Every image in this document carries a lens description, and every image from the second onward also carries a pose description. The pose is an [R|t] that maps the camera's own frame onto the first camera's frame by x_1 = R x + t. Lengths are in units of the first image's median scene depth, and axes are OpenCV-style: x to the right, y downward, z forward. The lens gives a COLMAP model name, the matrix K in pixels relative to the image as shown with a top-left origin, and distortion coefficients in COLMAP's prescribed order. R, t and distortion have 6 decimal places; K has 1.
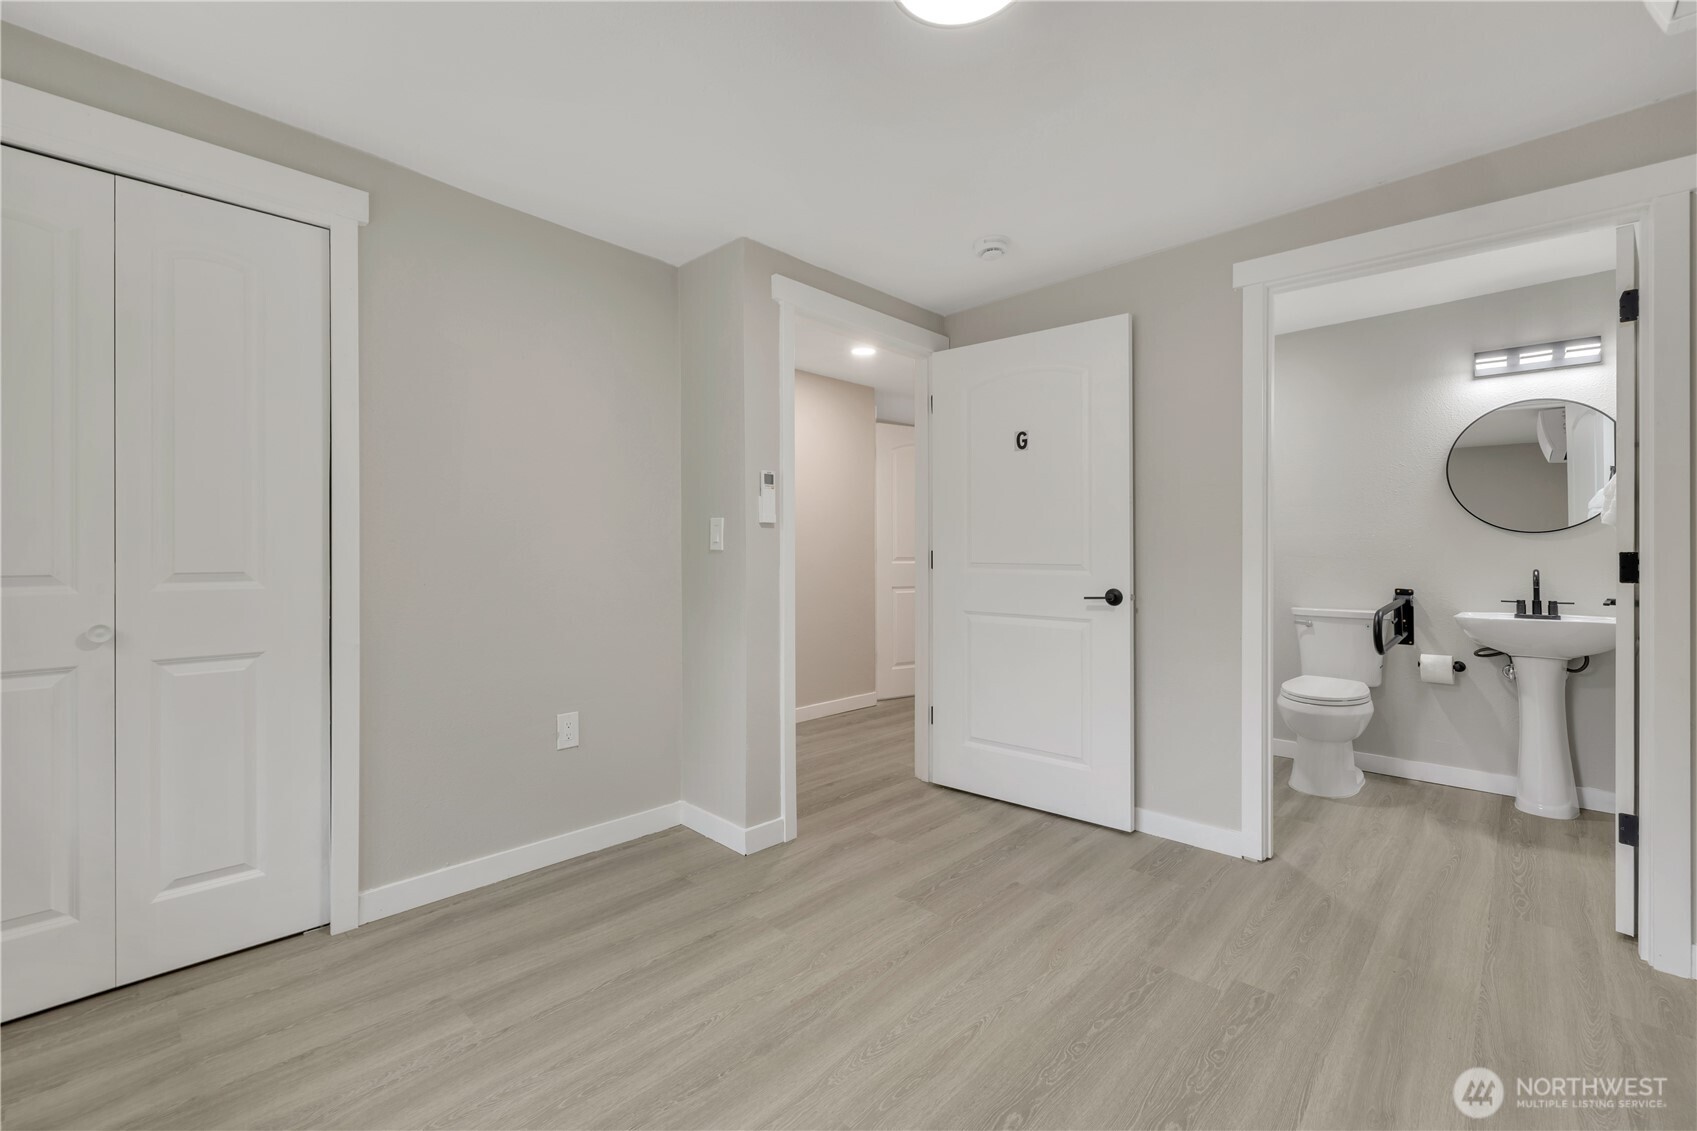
lens RADIAL K [[722.3, 0, 844.1], [0, 722.3, 541.5], [0, 0, 1]] dist [-0.001406, -0.000223]
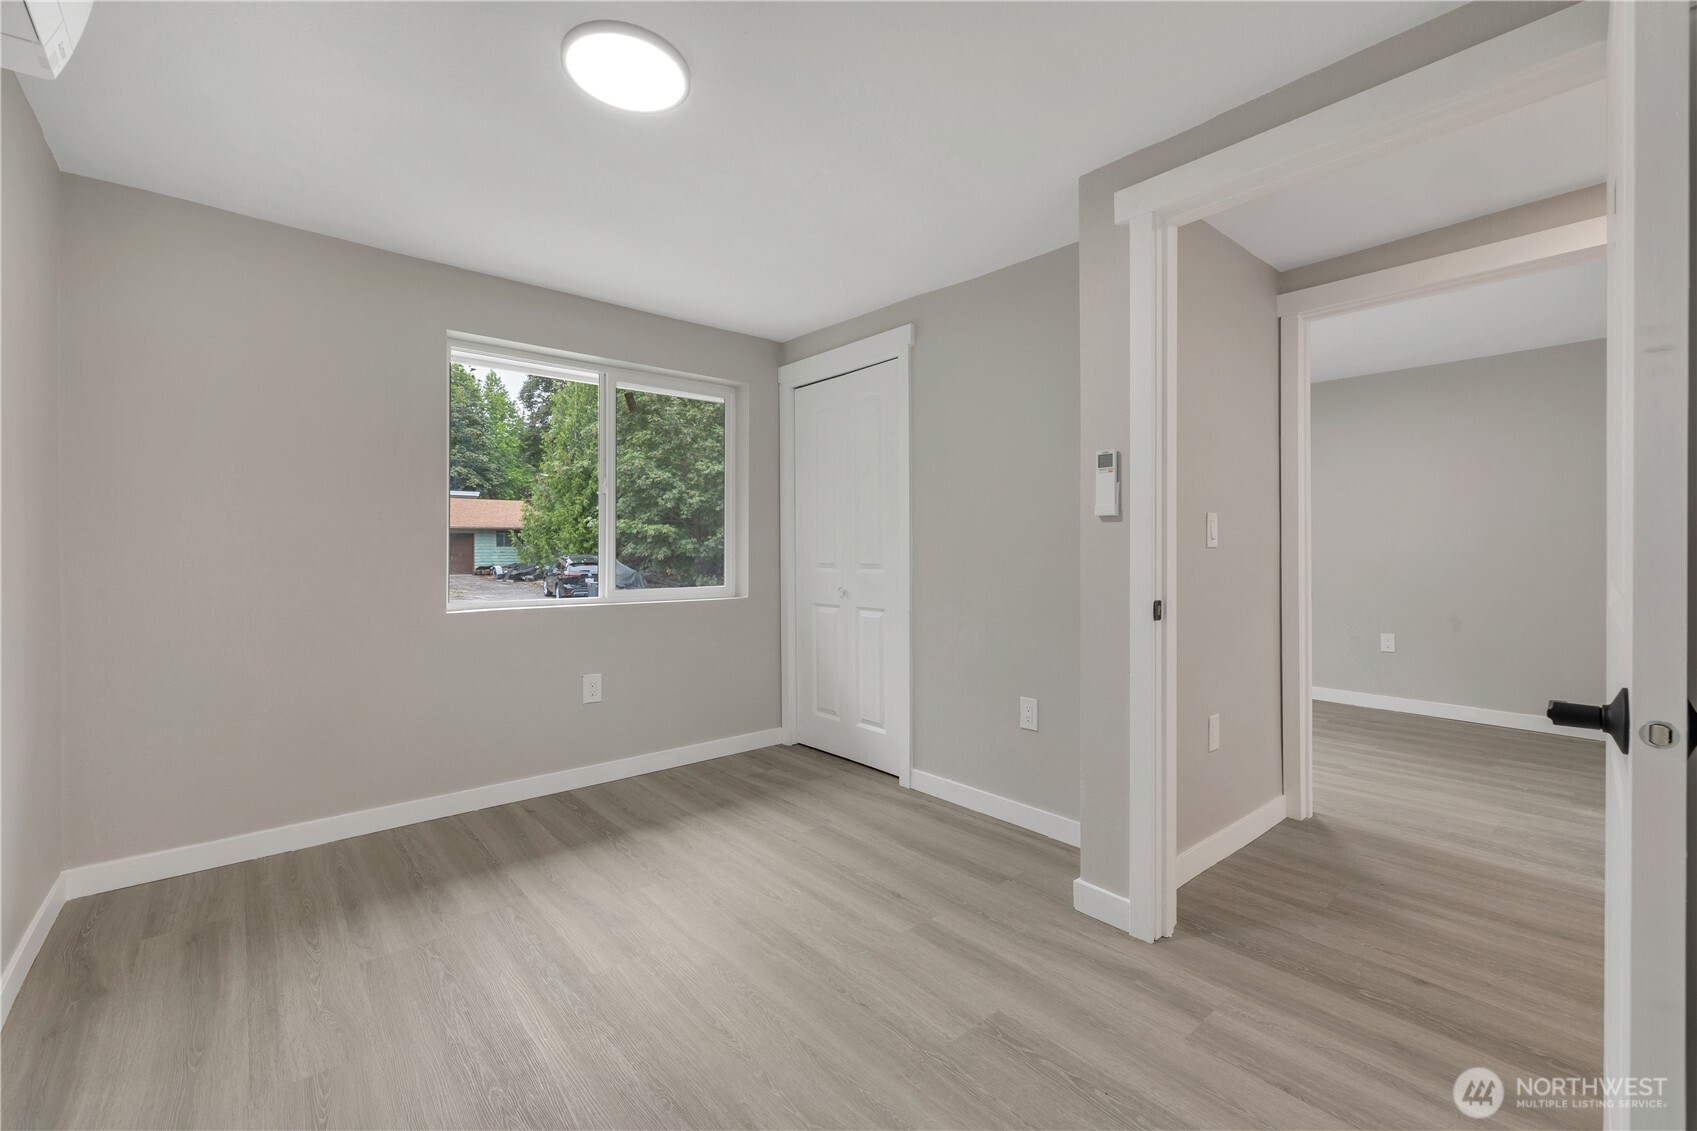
lens RADIAL K [[722.3, 0, 841.1], [0, 722.3, 558.8], [0, 0, 1]] dist [-0.001406, -0.000223]
pose [[-0.113800, 0.004392, -0.993494, 1.028301], [0.011366, 0.999931, 0.003119, 0.022799], [0.993439, -0.010937, -0.113842, 1.151652]]
